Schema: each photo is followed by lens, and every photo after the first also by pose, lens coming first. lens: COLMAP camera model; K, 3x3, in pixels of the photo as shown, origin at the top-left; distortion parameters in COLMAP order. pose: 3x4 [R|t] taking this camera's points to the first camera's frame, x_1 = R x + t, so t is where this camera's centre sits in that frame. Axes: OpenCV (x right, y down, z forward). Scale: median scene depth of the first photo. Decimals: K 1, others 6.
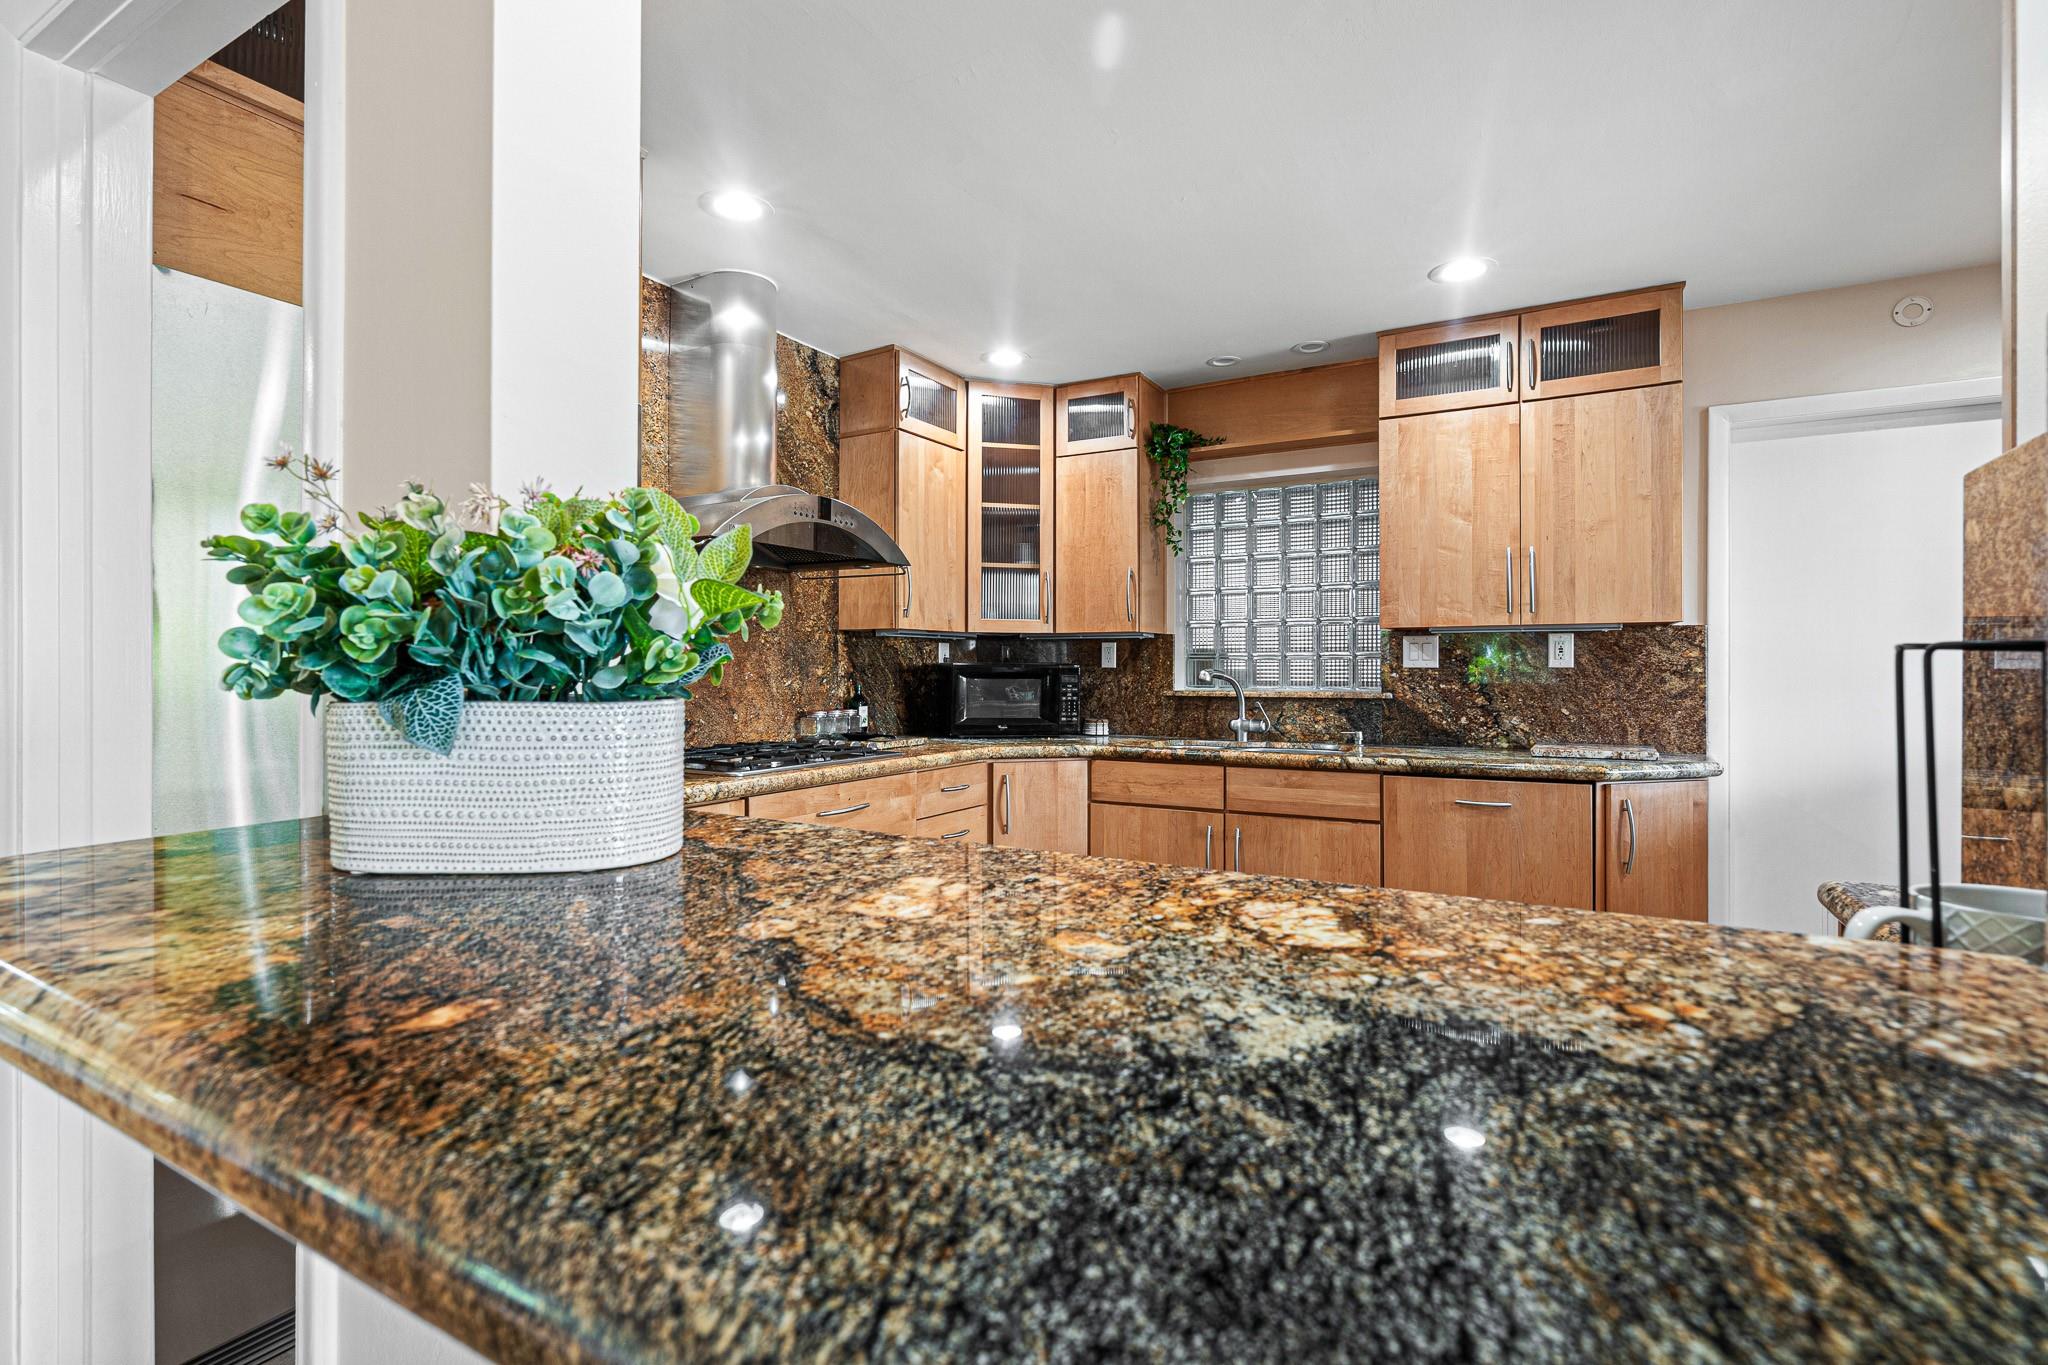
lens RADIAL K [[939.4, 0, 1028.1], [0, 939.4, 671.3], [0, 0, 1]] dist [-0.004324, -0.000766]
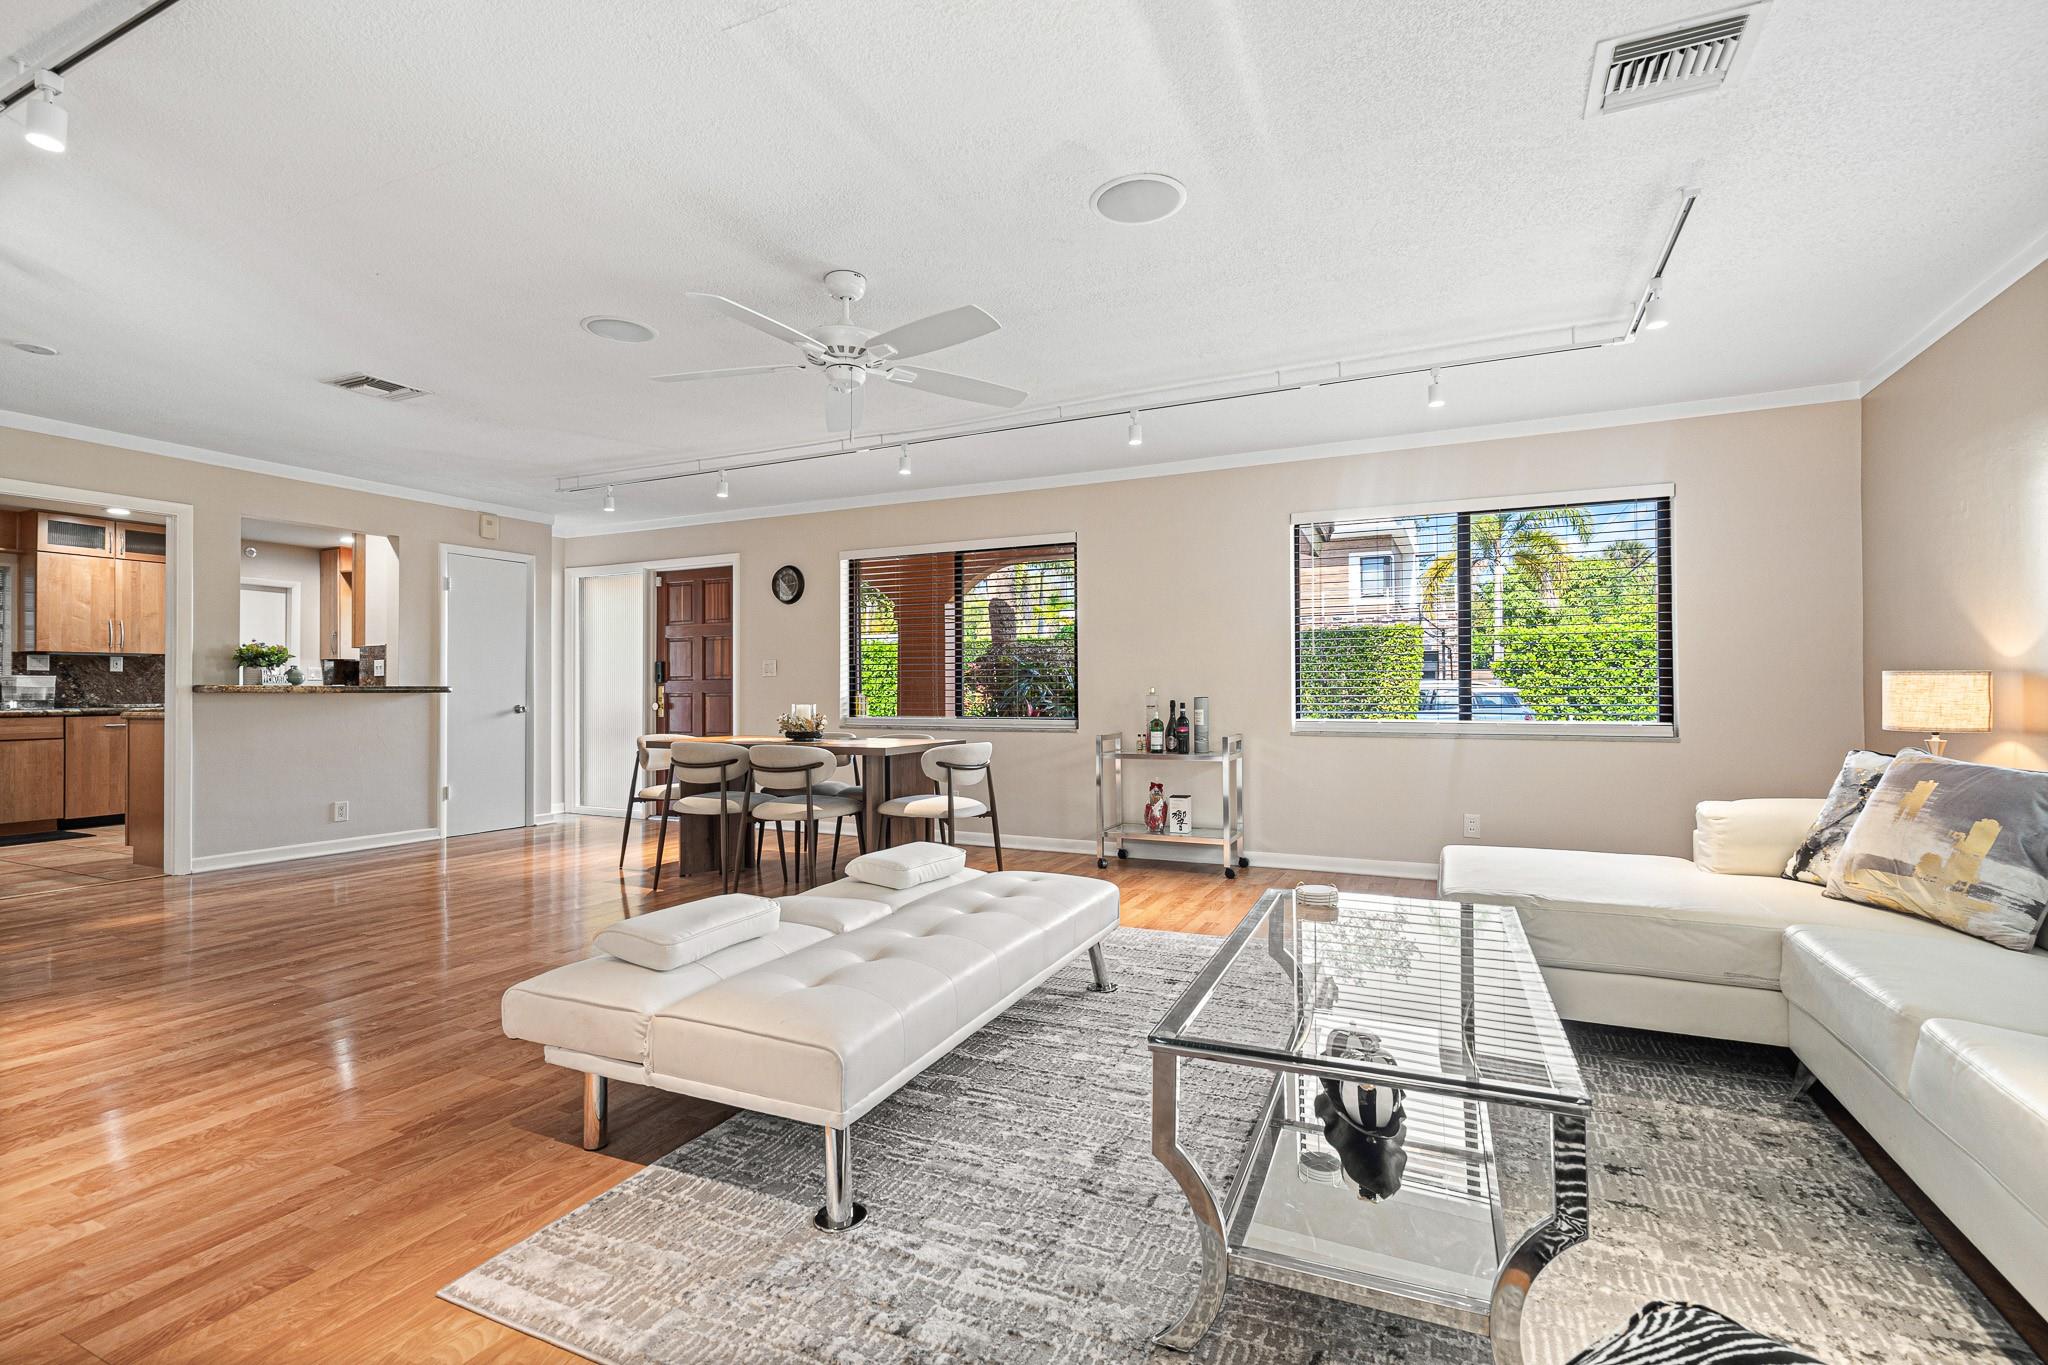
lens RADIAL K [[939.4, 0, 1014.8], [0, 939.4, 690.3], [0, 0, 1]] dist [-0.004324, -0.000766]
pose [[-0.081744, 0.004704, 0.996642, -1.933253], [0.005506, 0.999976, -0.004268, 0.064728], [-0.996638, 0.005139, -0.081767, -1.028516]]
